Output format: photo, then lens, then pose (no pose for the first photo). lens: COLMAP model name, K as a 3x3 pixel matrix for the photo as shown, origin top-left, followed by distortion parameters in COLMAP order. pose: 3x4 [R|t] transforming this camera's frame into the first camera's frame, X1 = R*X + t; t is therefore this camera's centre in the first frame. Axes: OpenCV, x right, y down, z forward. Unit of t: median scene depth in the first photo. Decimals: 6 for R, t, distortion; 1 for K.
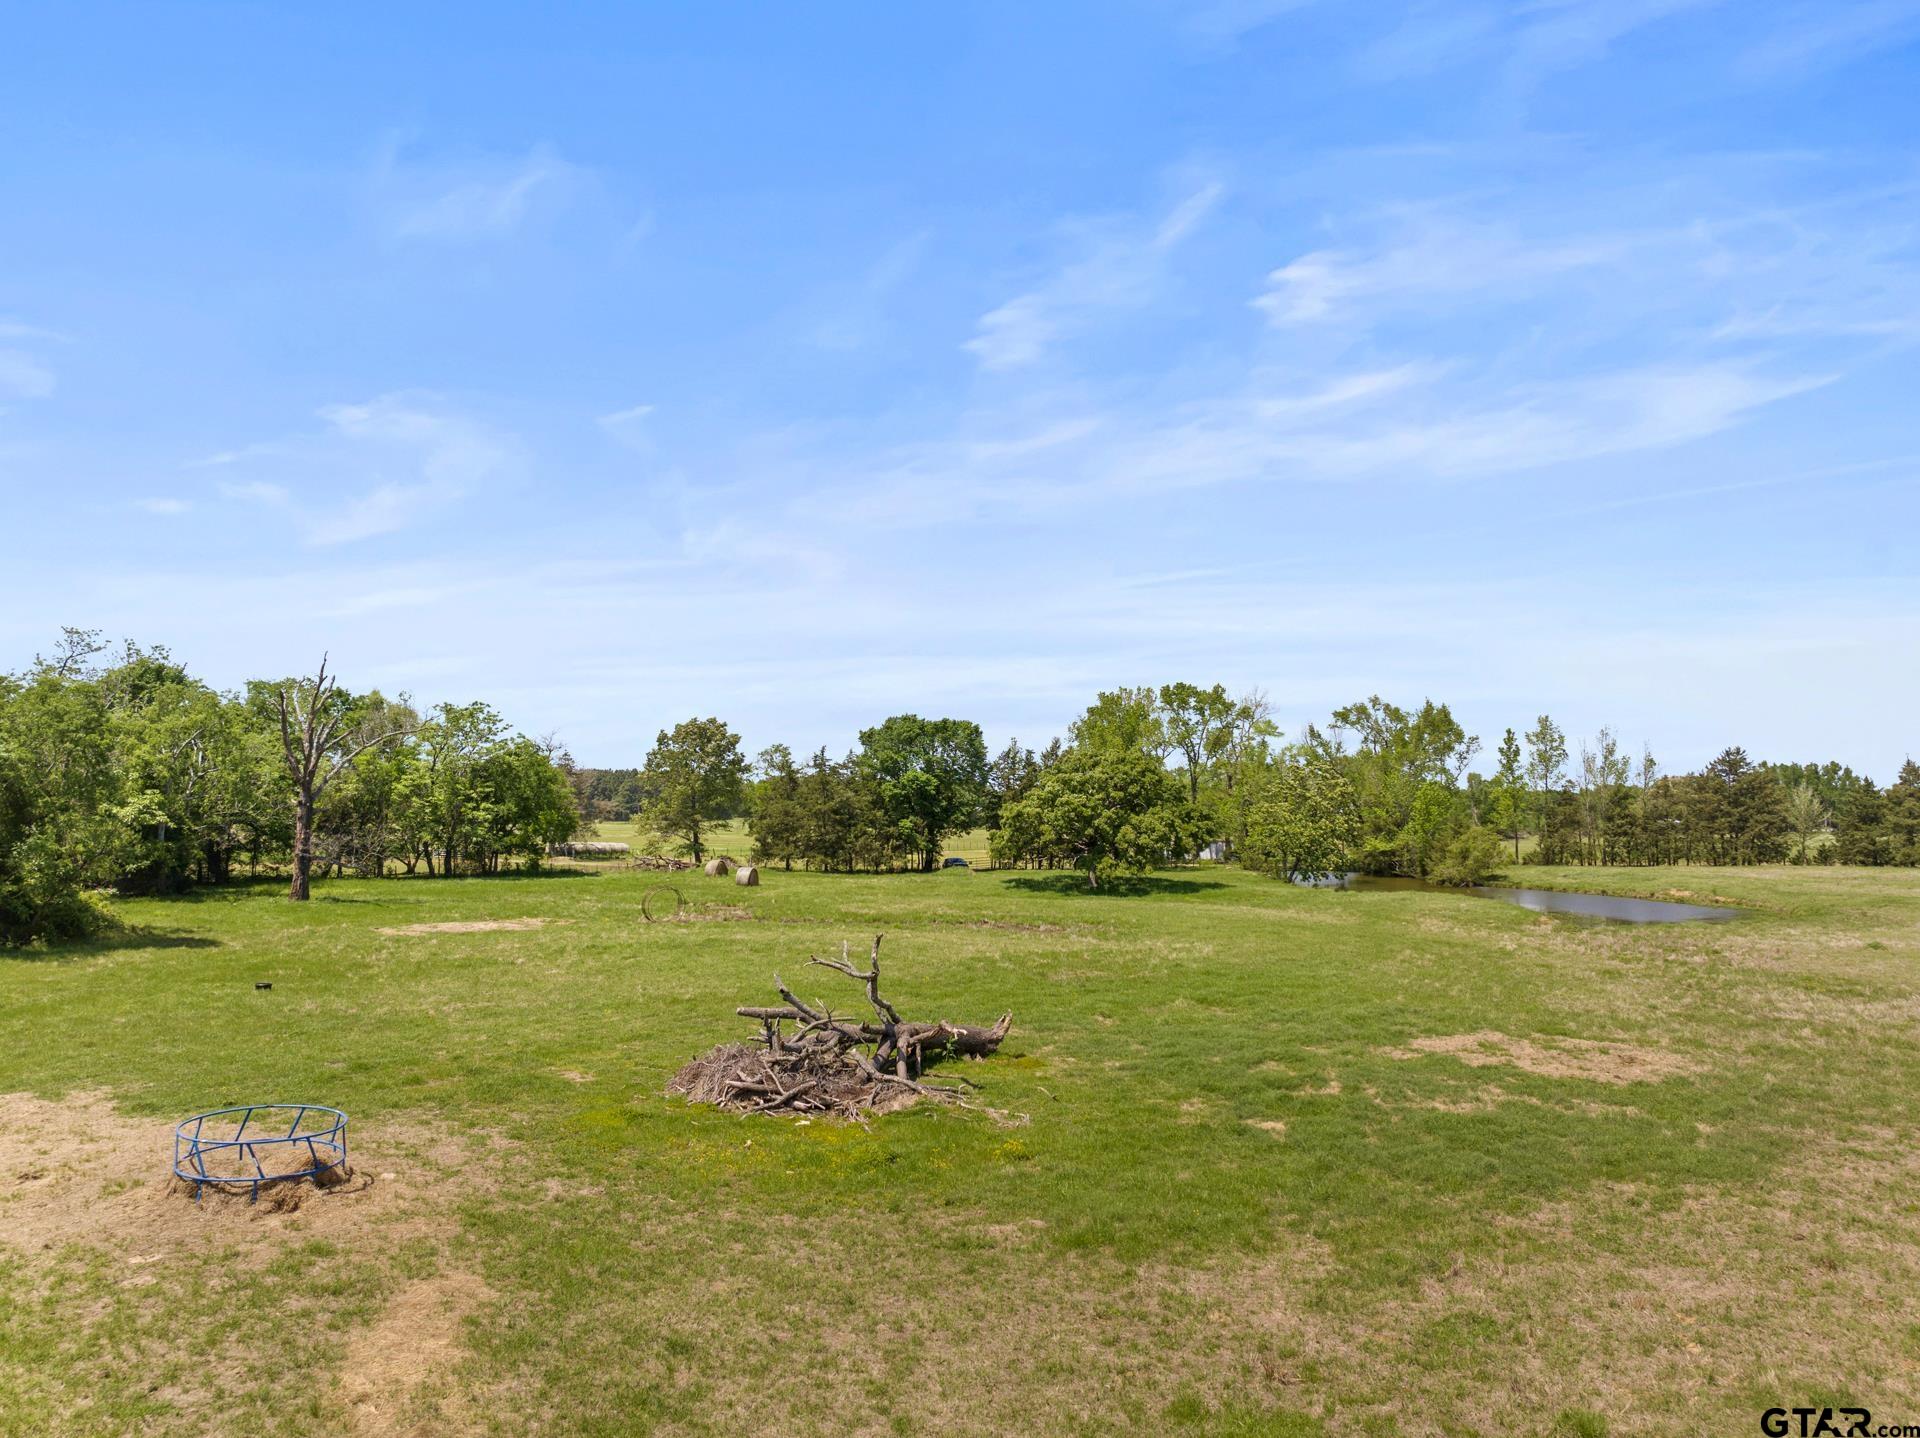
lens RADIAL K [[1327.9, 0, 945.7], [0, 1327.9, 731.3], [0, 0, 1]] dist [-0.060094, 0.011852]
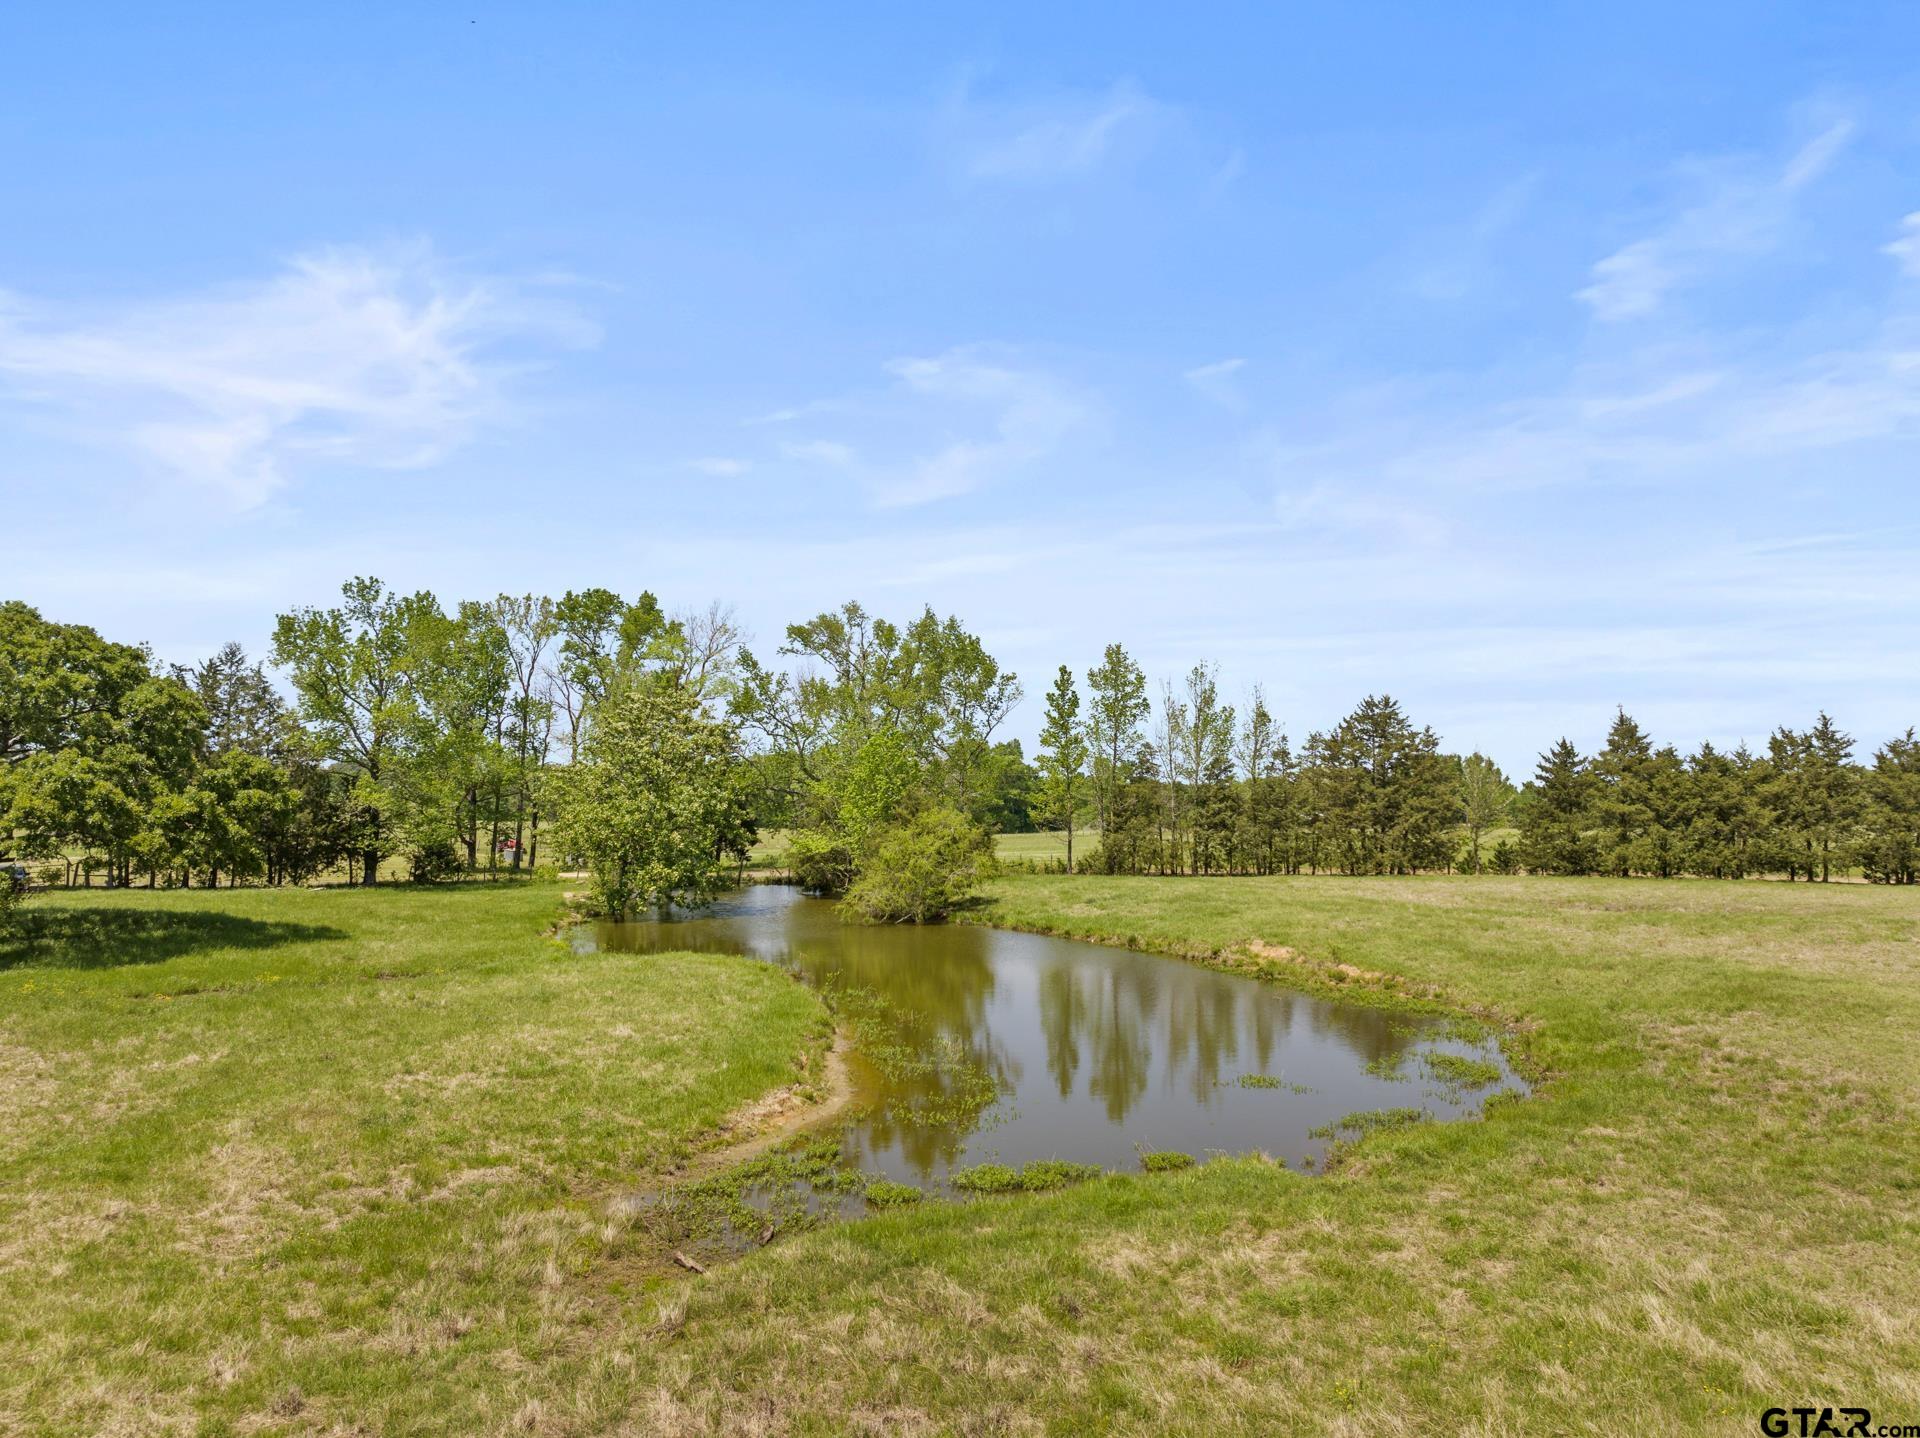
lens RADIAL K [[1327.9, 0, 969.3], [0, 1327.9, 702.5], [0, 0, 1]] dist [-0.060094, 0.011852]
pose [[0.970252, 0.023304, 0.240972, 0.232590], [-0.018927, 0.999611, -0.020466, 0.032309], [-0.241355, 0.015297, 0.970316, 0.384474]]
